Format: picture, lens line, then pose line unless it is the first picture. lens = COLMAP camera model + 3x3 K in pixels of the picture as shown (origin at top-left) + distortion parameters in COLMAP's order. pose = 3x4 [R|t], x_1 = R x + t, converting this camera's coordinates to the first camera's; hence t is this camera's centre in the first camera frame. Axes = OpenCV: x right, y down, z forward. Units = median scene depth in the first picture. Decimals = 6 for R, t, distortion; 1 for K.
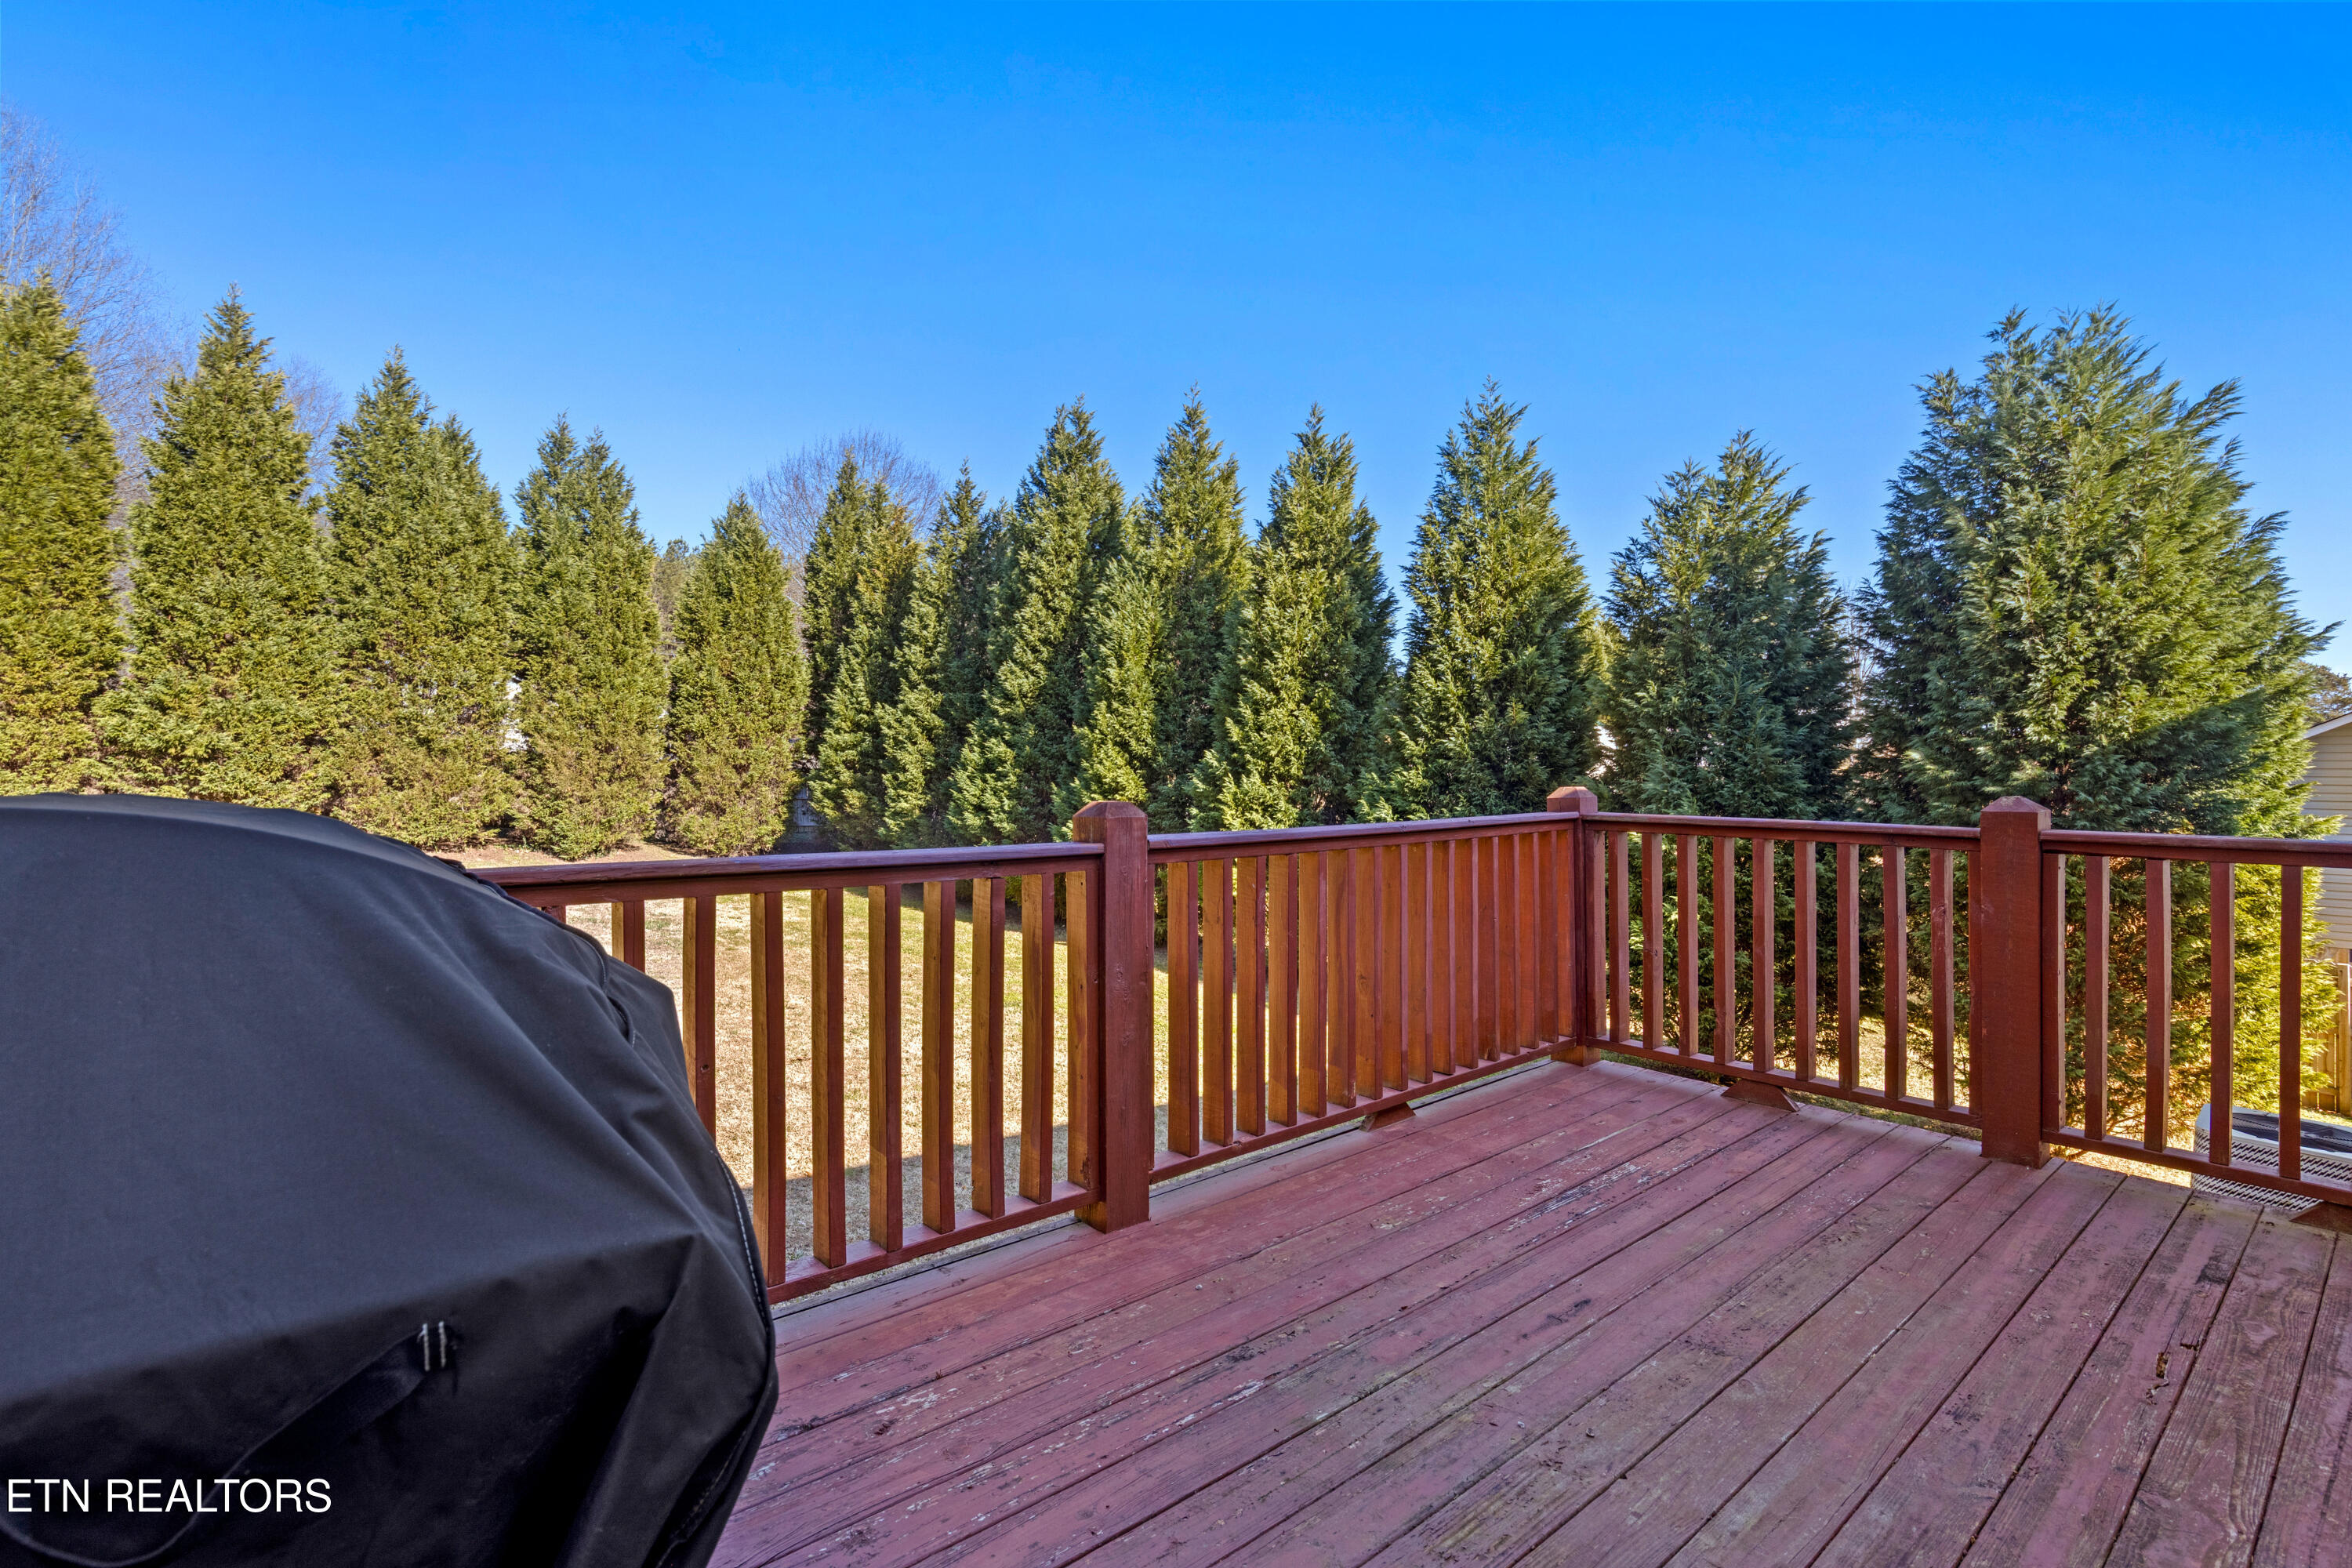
lens RADIAL K [[1095.6, 0, 1185.5], [0, 1095.6, 777.7], [0, 0, 1]] dist [-0.011753, -0.003229]
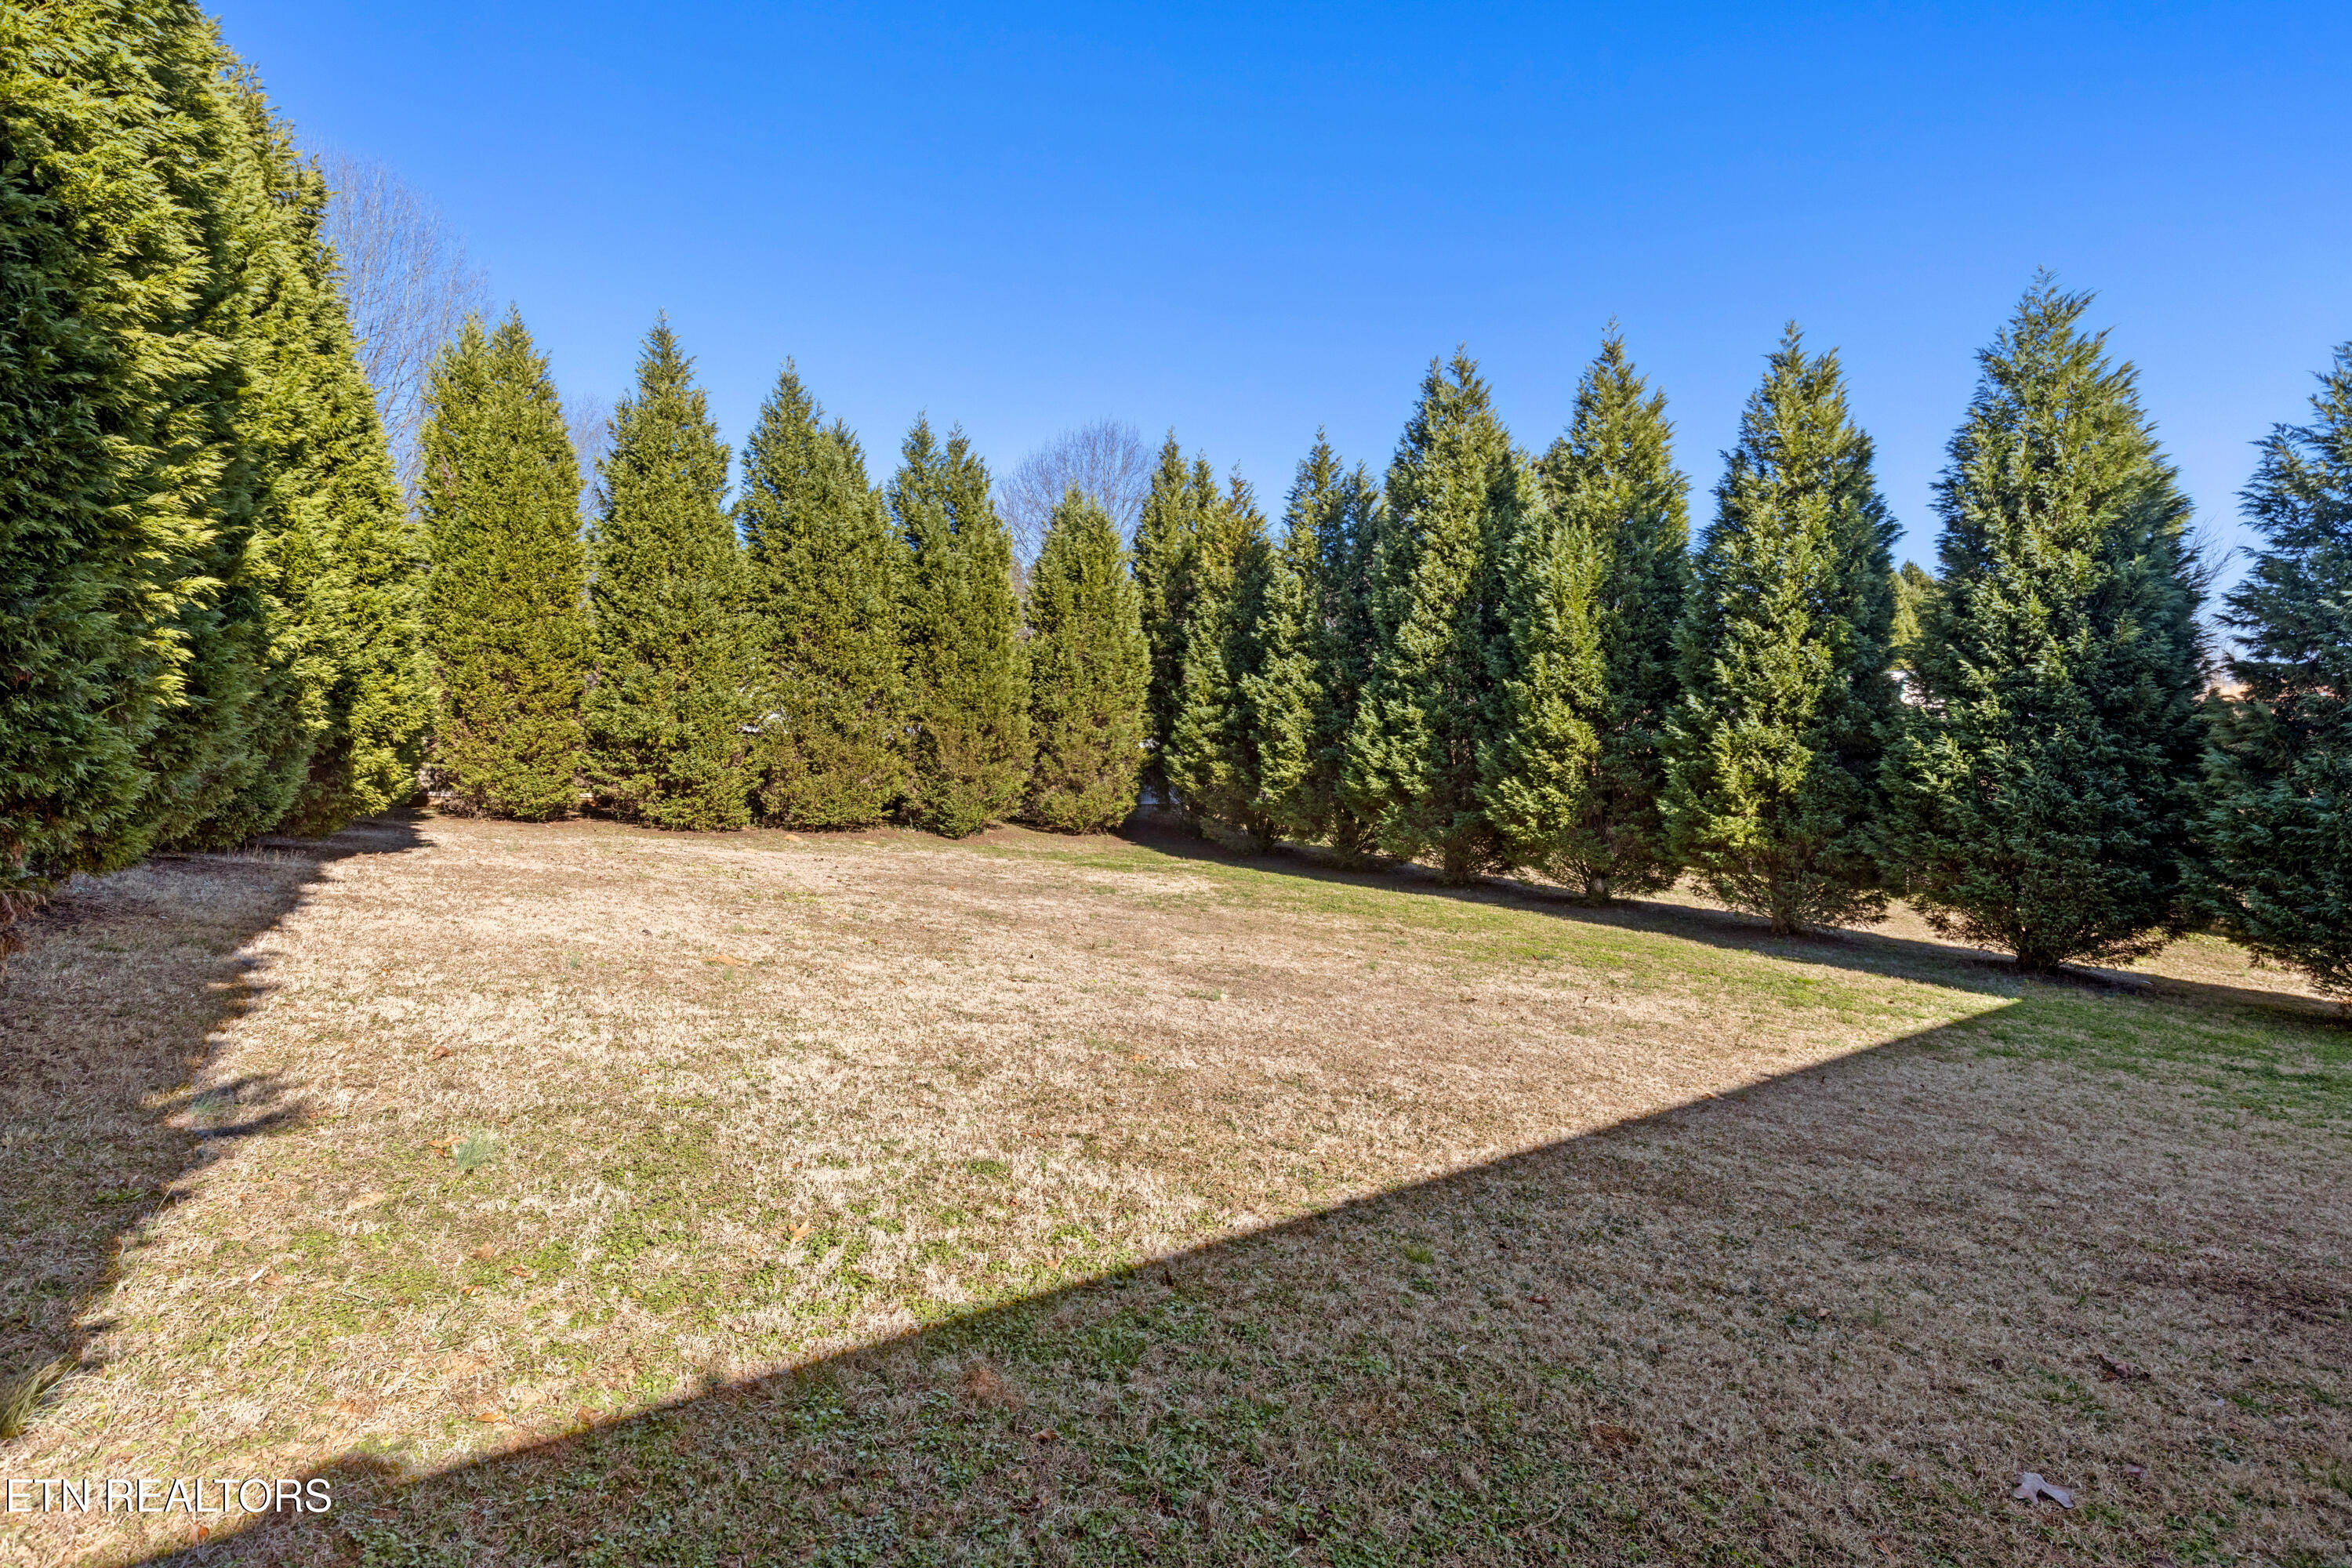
lens RADIAL K [[1095.6, 0, 1176.7], [0, 1095.6, 780.6], [0, 0, 1]] dist [-0.011753, -0.003229]
pose [[0.987259, -0.031998, -0.155871, -0.219602], [0.034220, 0.999347, 0.011589, 0.018263], [0.155398, -0.016776, 0.987709, -0.003534]]
